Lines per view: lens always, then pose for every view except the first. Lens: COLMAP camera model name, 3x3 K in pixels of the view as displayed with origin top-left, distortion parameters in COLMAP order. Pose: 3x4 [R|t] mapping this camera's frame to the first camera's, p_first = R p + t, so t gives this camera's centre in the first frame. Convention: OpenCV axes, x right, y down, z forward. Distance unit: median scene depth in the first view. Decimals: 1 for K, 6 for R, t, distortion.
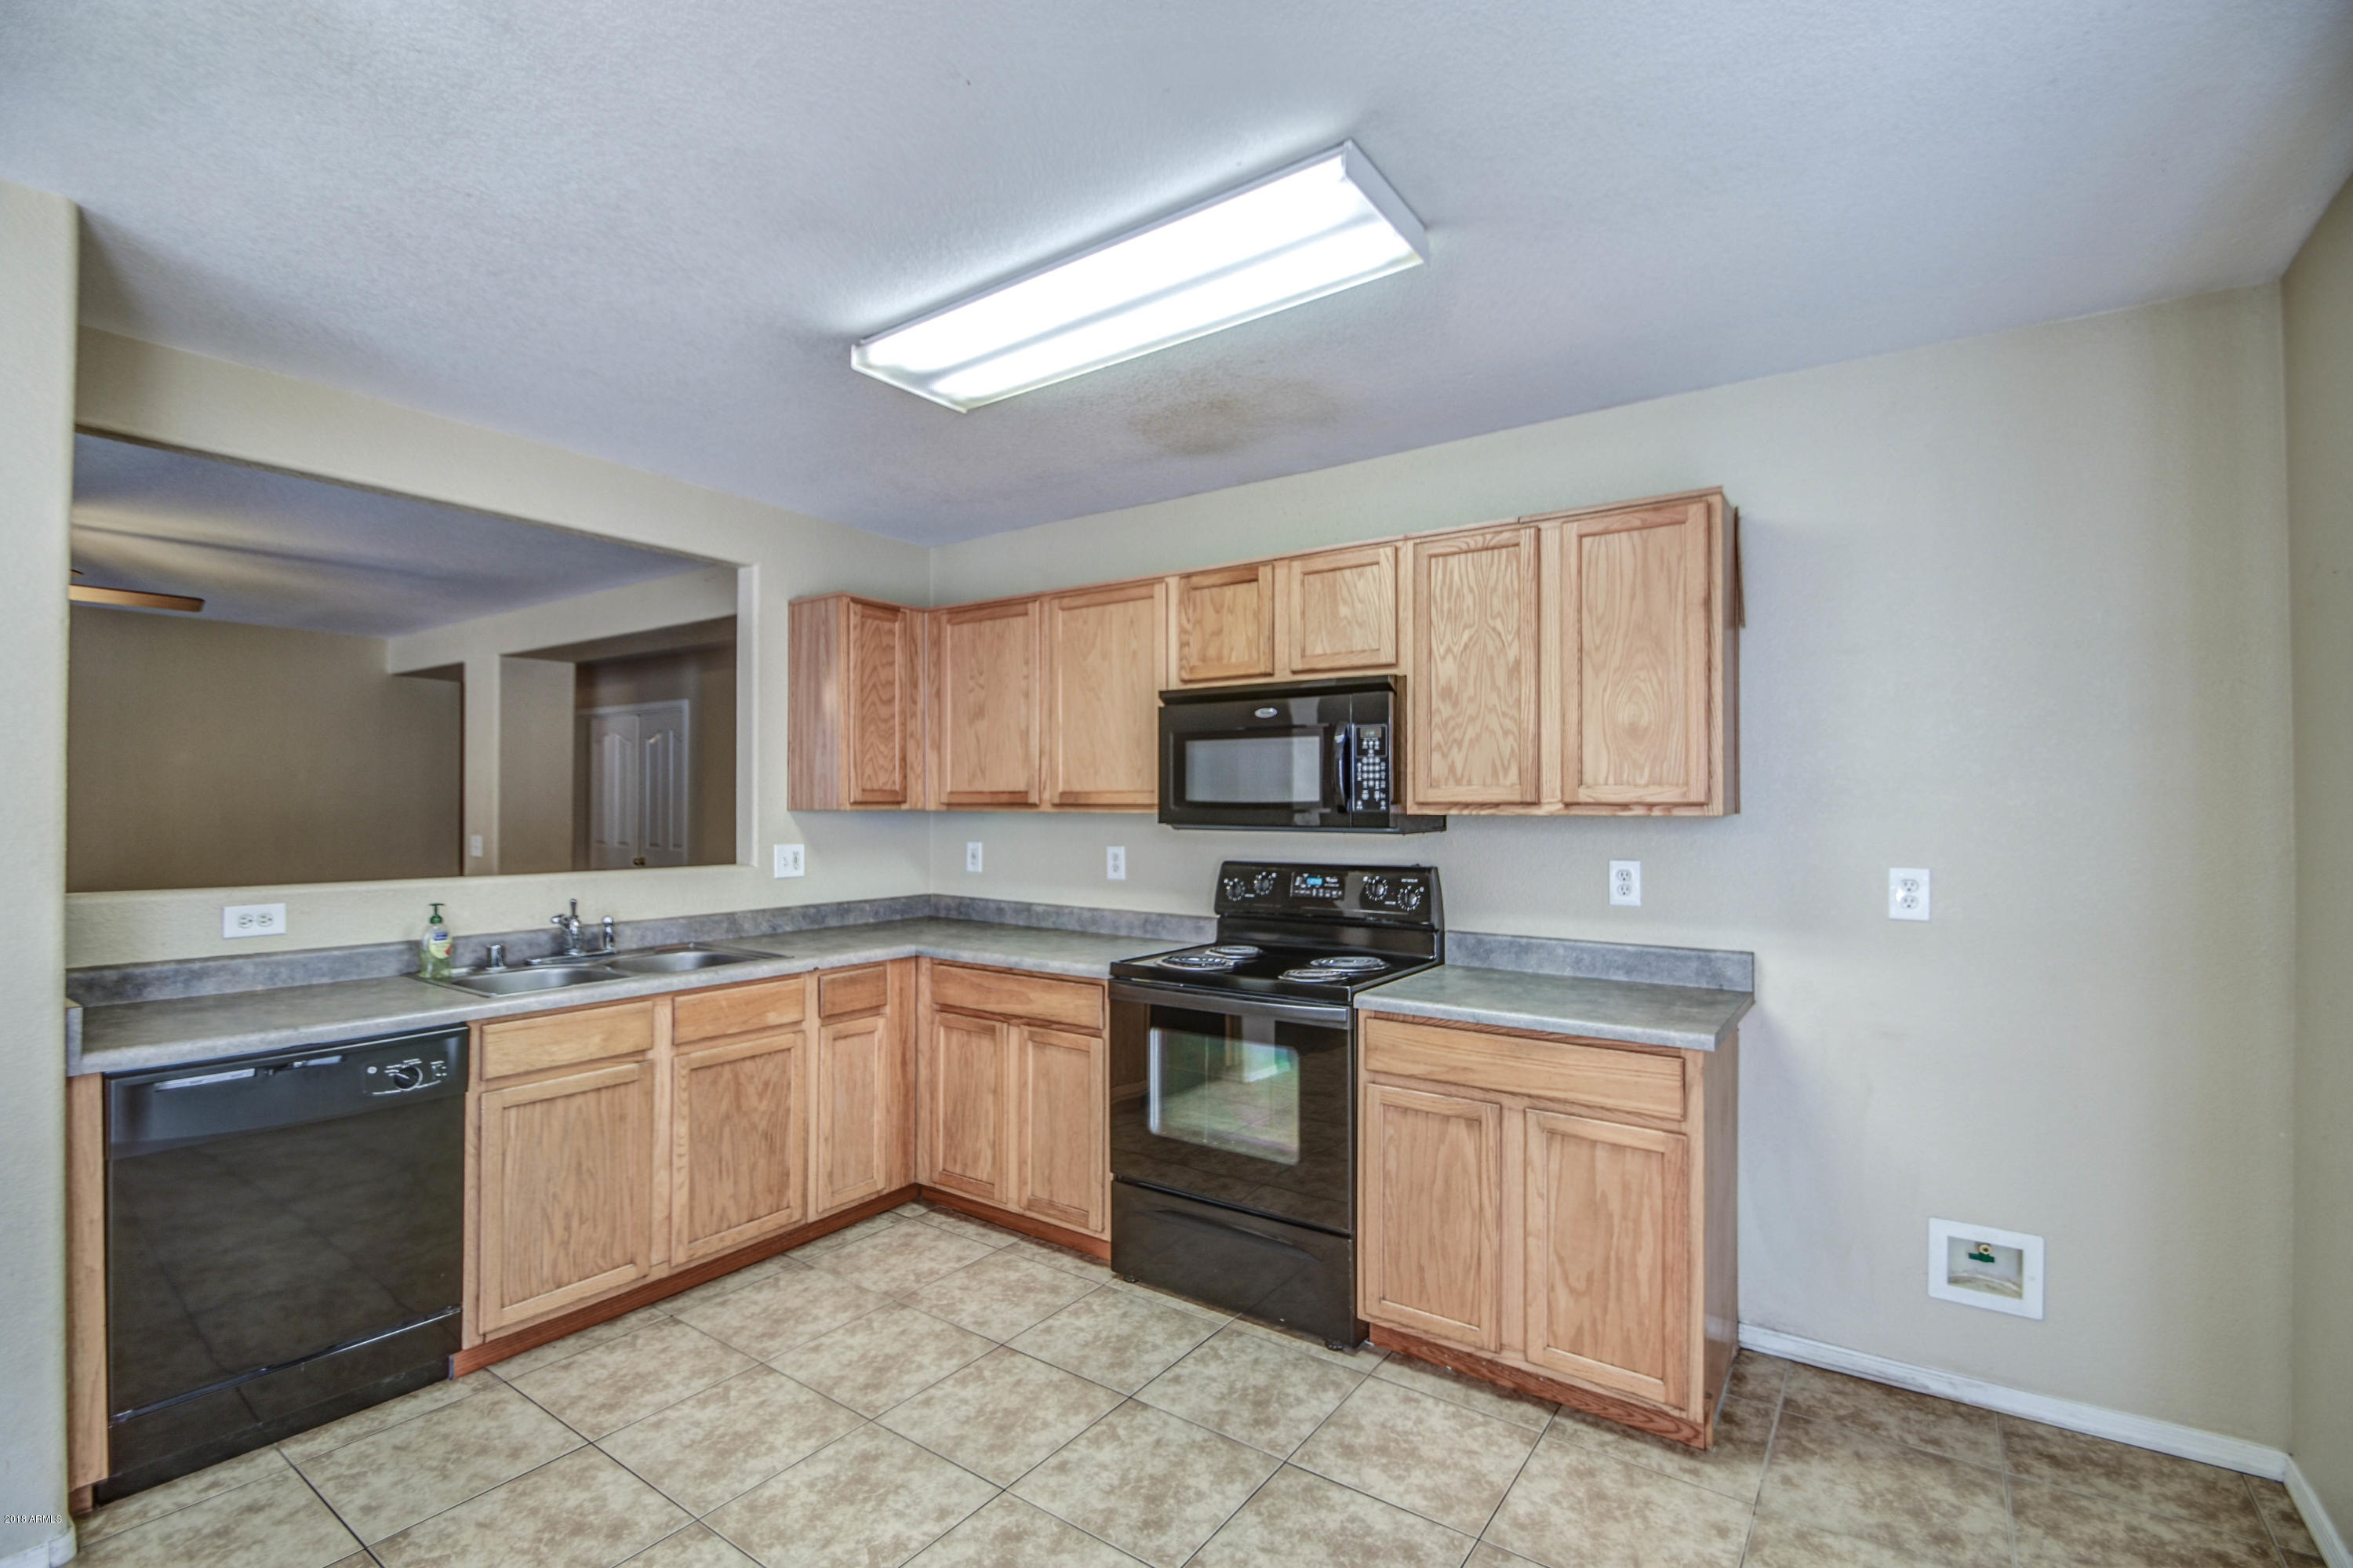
lens RADIAL K [[1033.8, 0, 1214.2], [0, 1033.8, 804.1], [0, 0, 1]] dist [-0.000183, -0.000193]
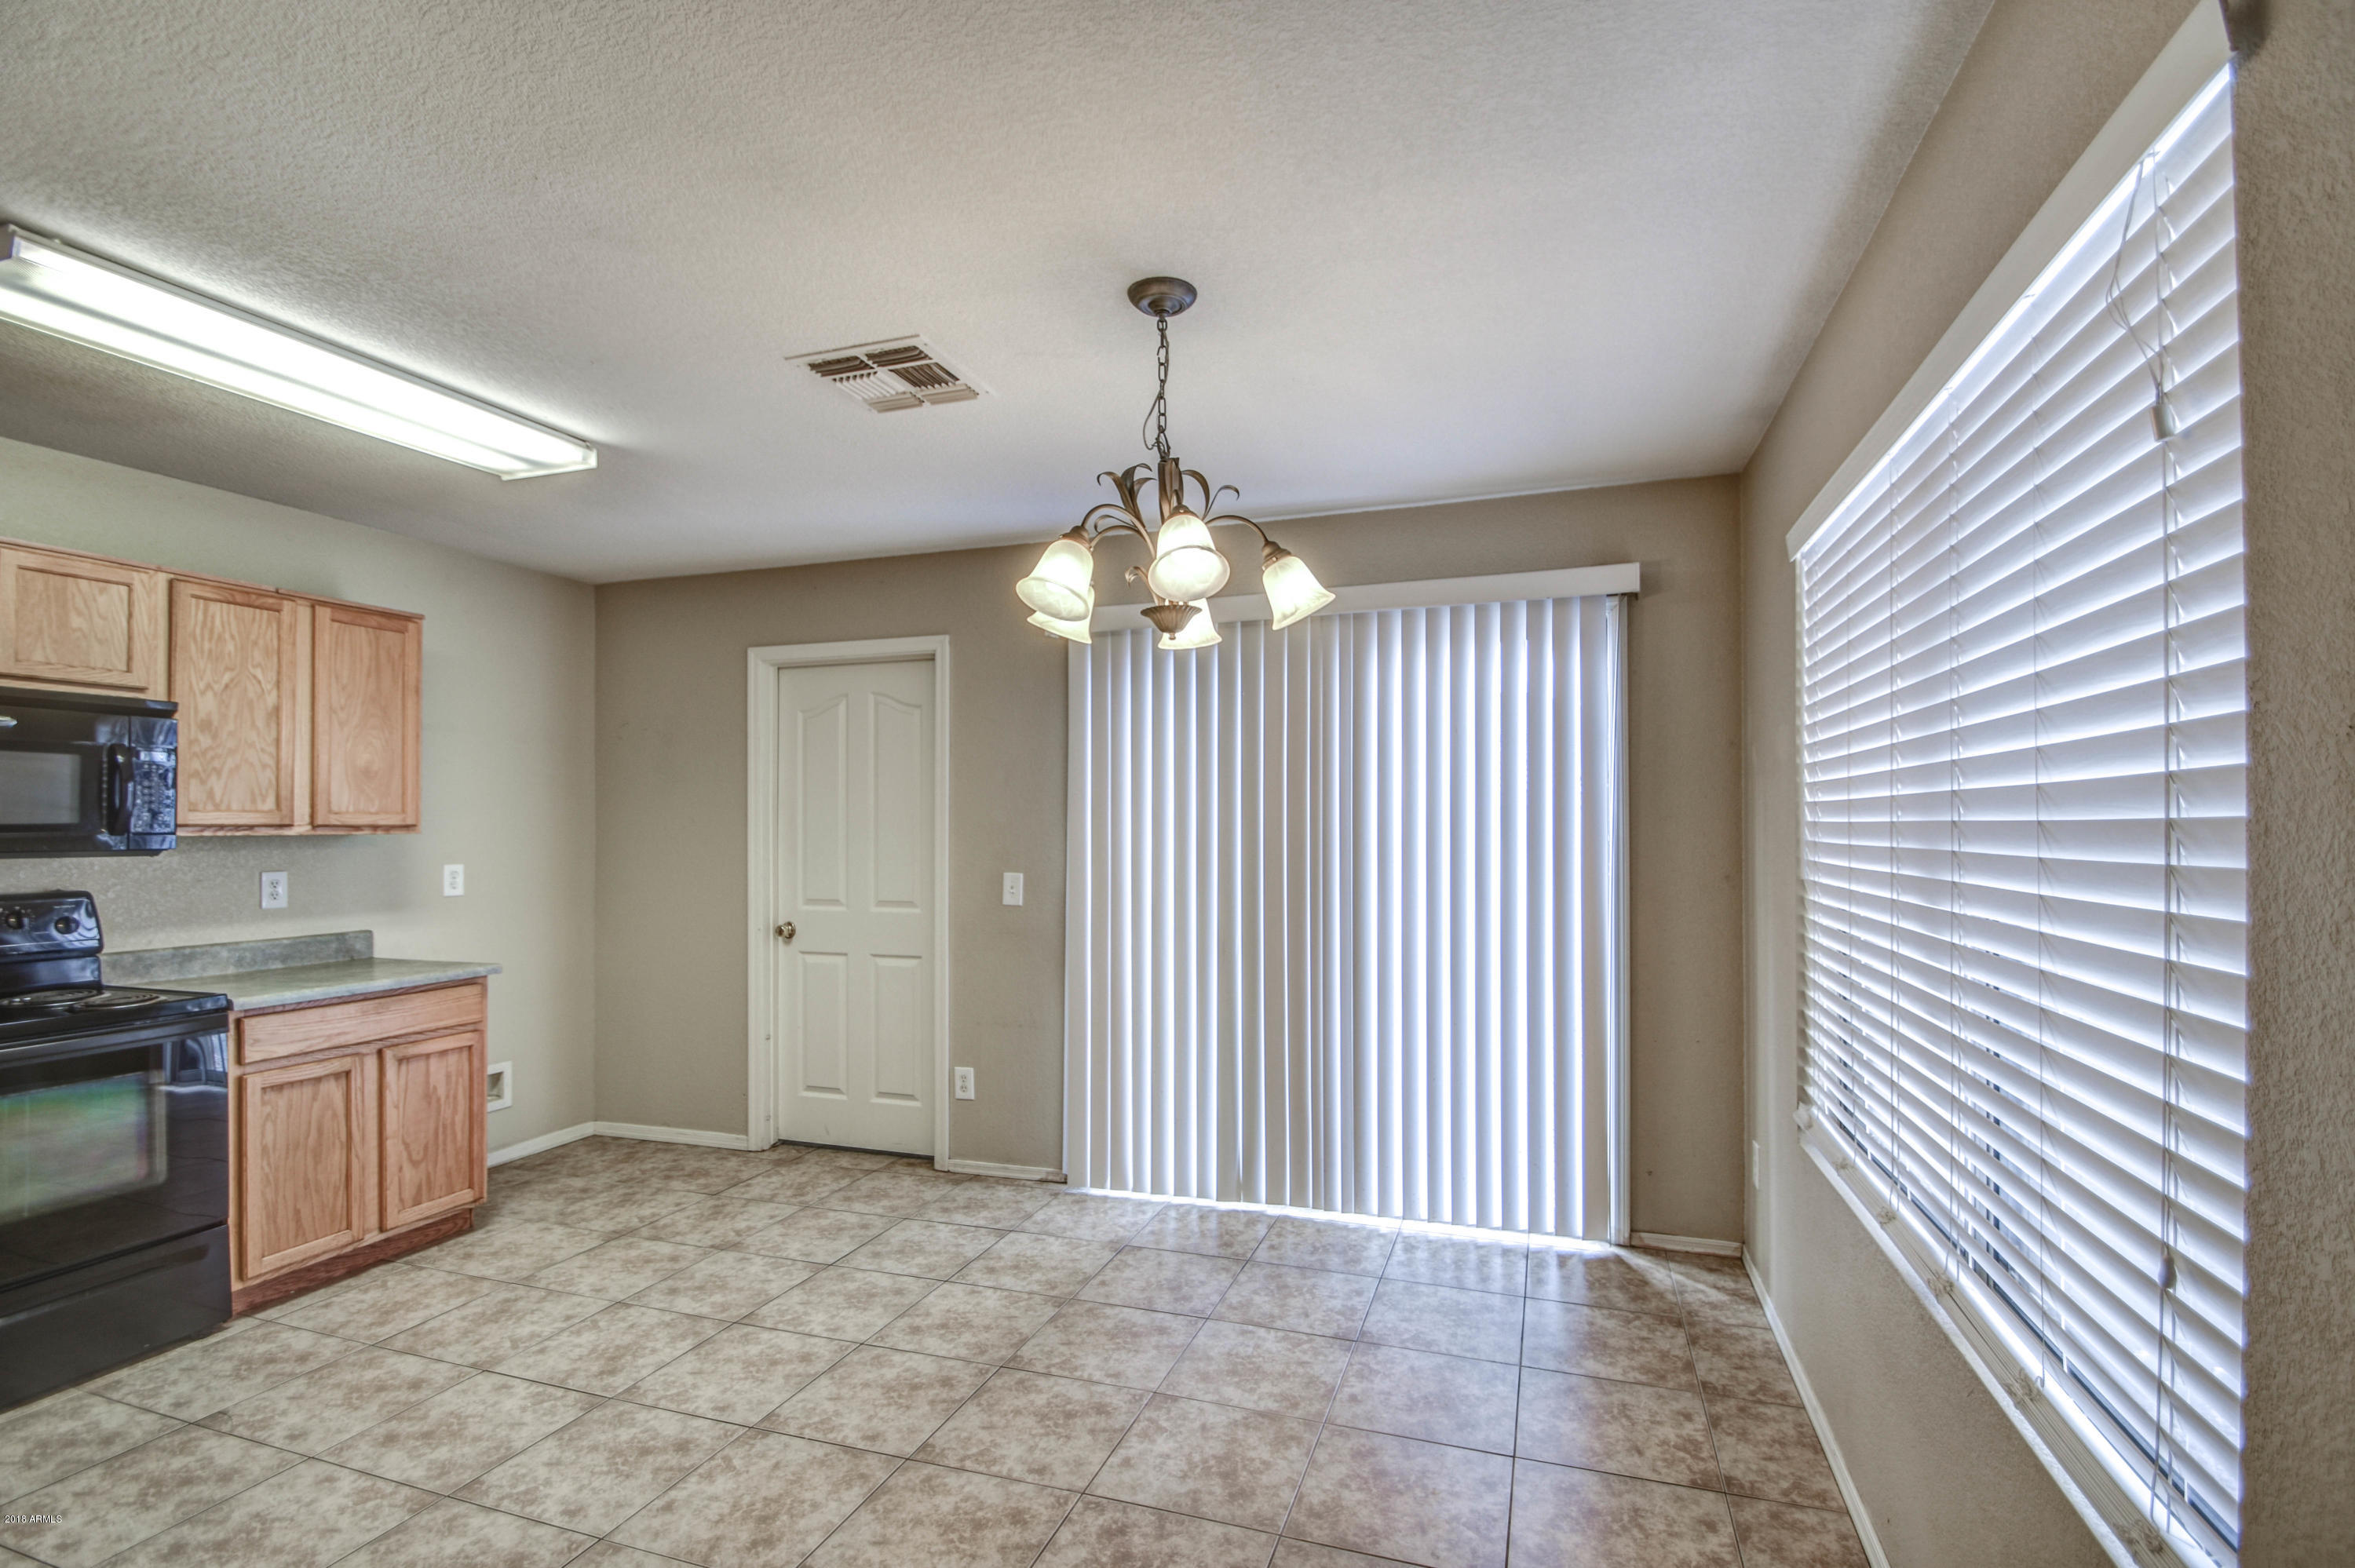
lens RADIAL K [[1026.3, 0, 1127.3], [0, 1026.3, 828.1], [0, 0, 1]] dist [0.002048, -0.006302]
pose [[-0.219688, -0.005879, 0.975552, -1.043563], [-0.003100, 0.999981, 0.005328, -0.007241], [-0.975565, -0.001854, -0.219702, 0.283289]]
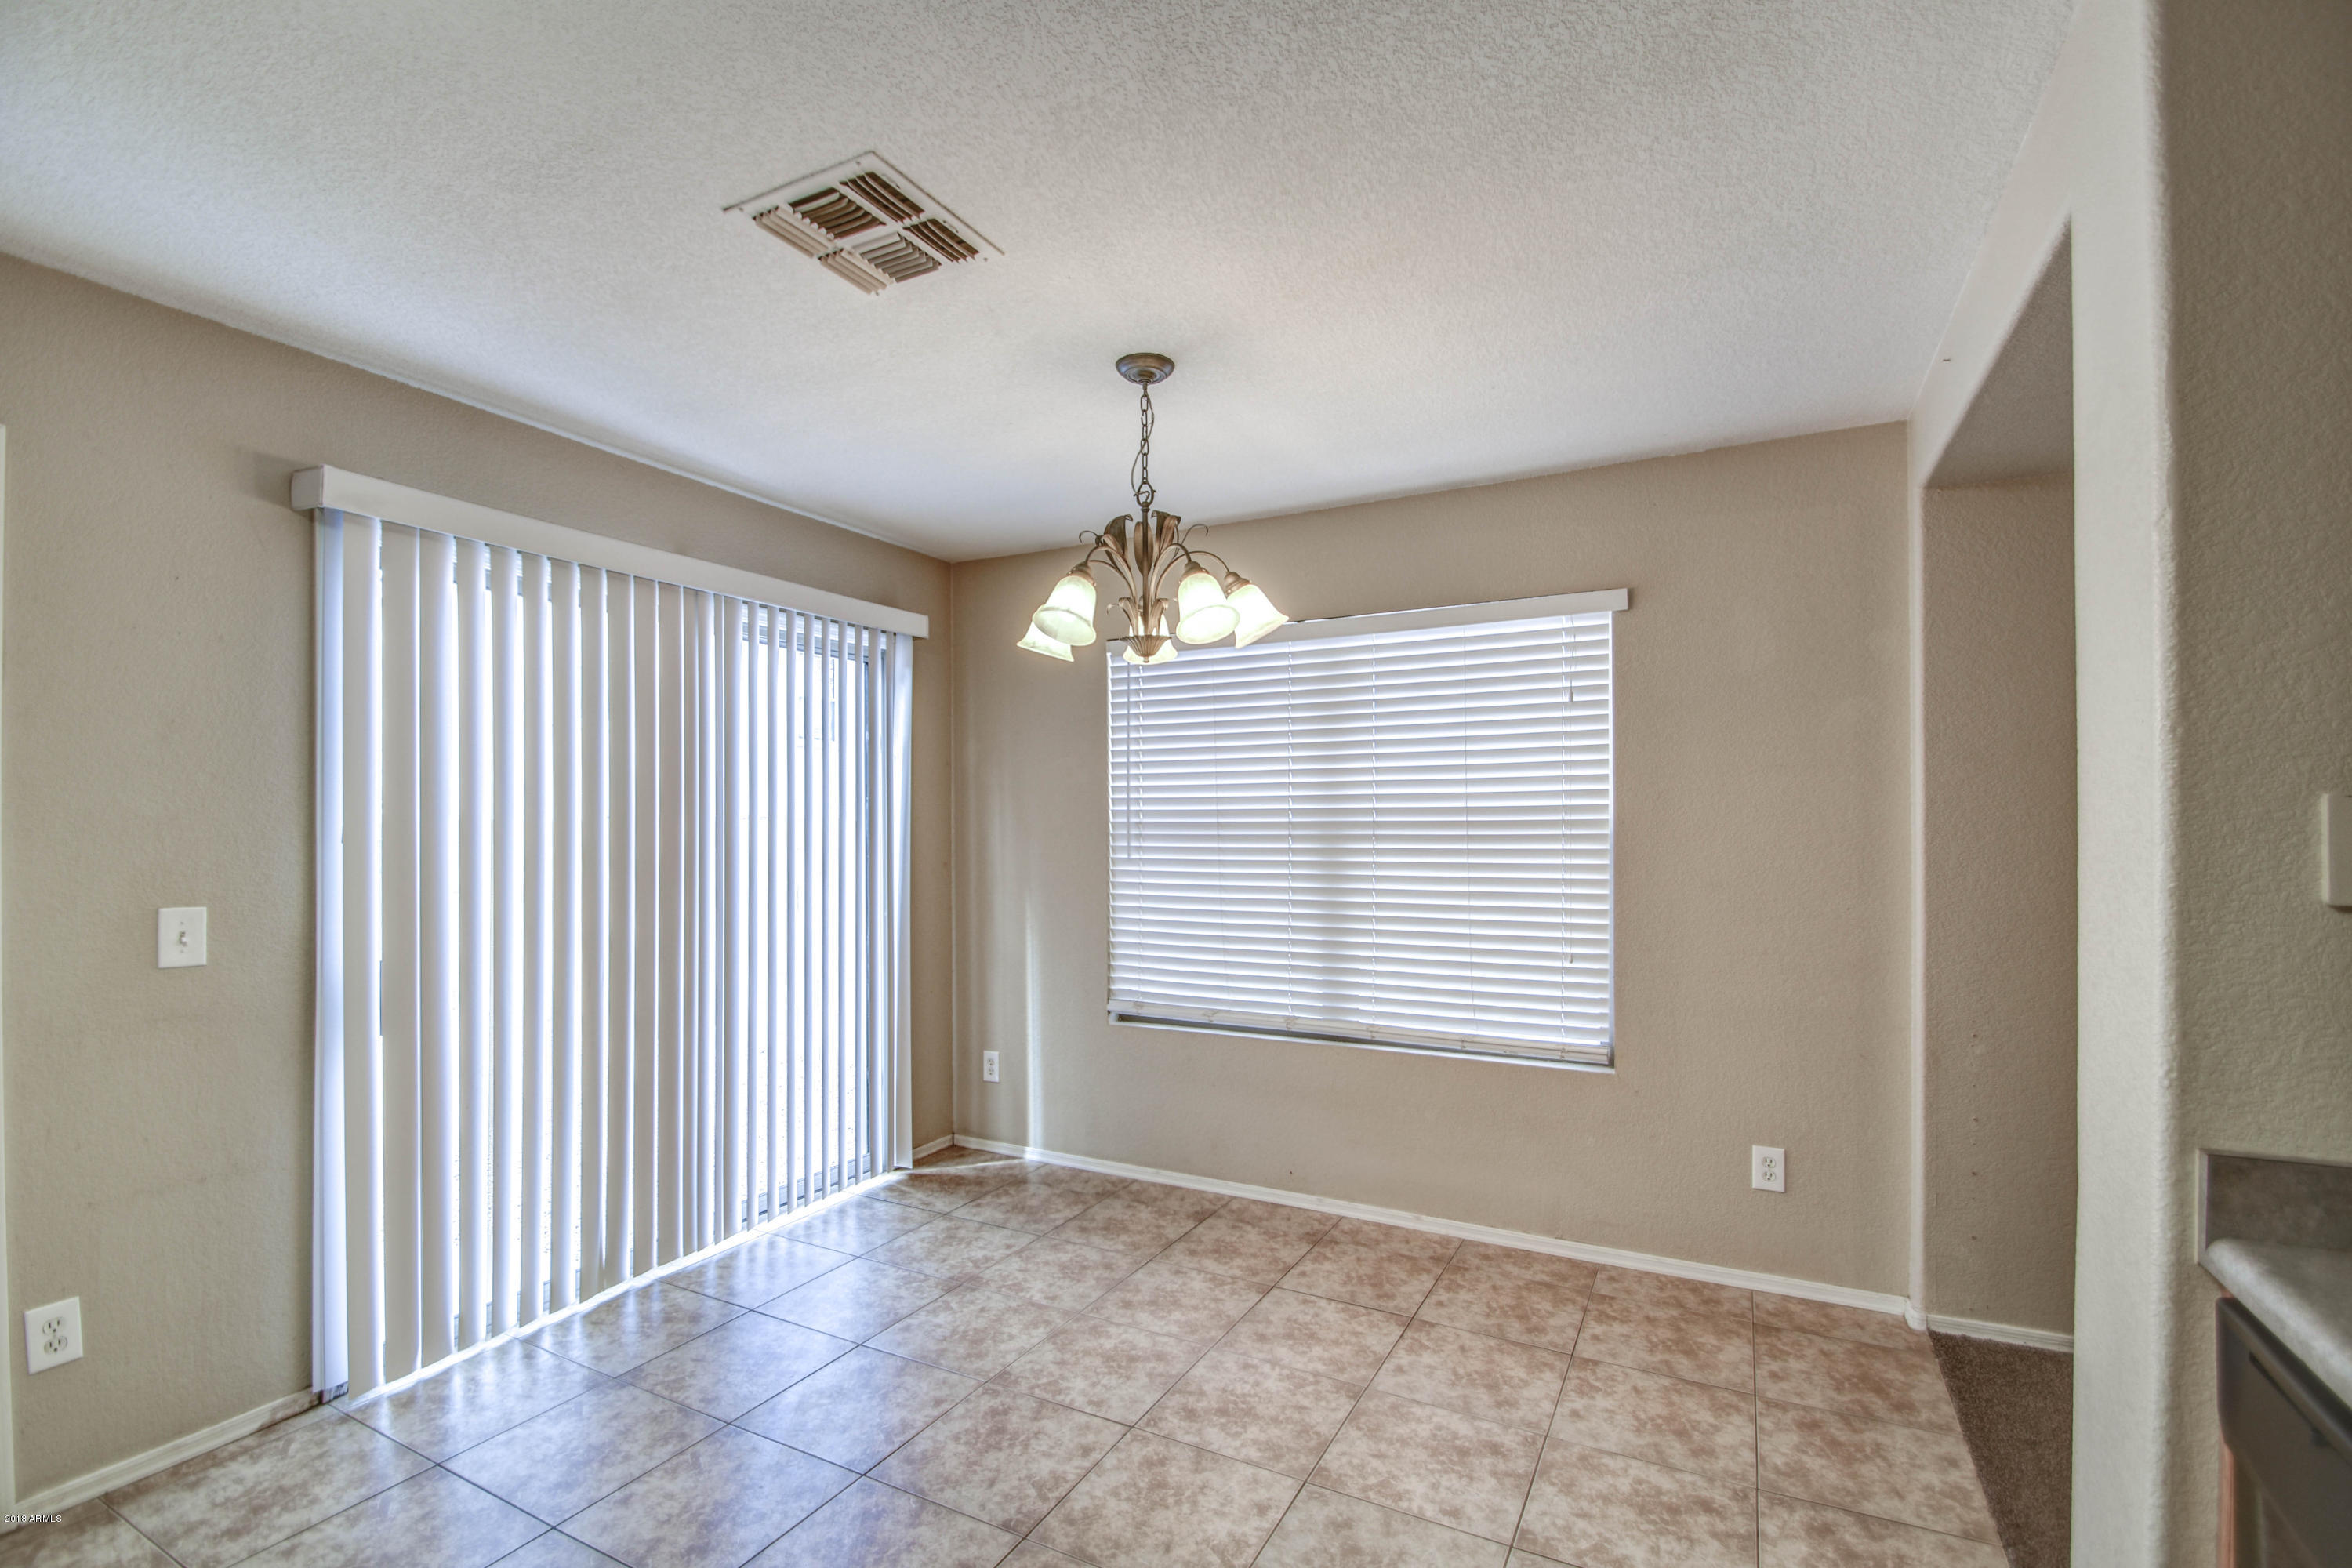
lens RADIAL K [[1062.6, 0, 1166.9], [0, 1062.6, 824.7], [0, 0, 1]] dist [0.010455, -0.016570]
pose [[-0.998301, -0.003141, -0.058178, -0.296215], [-0.002681, 0.999965, -0.007982, 0.005782], [0.058201, -0.007812, -0.998274, 0.996677]]
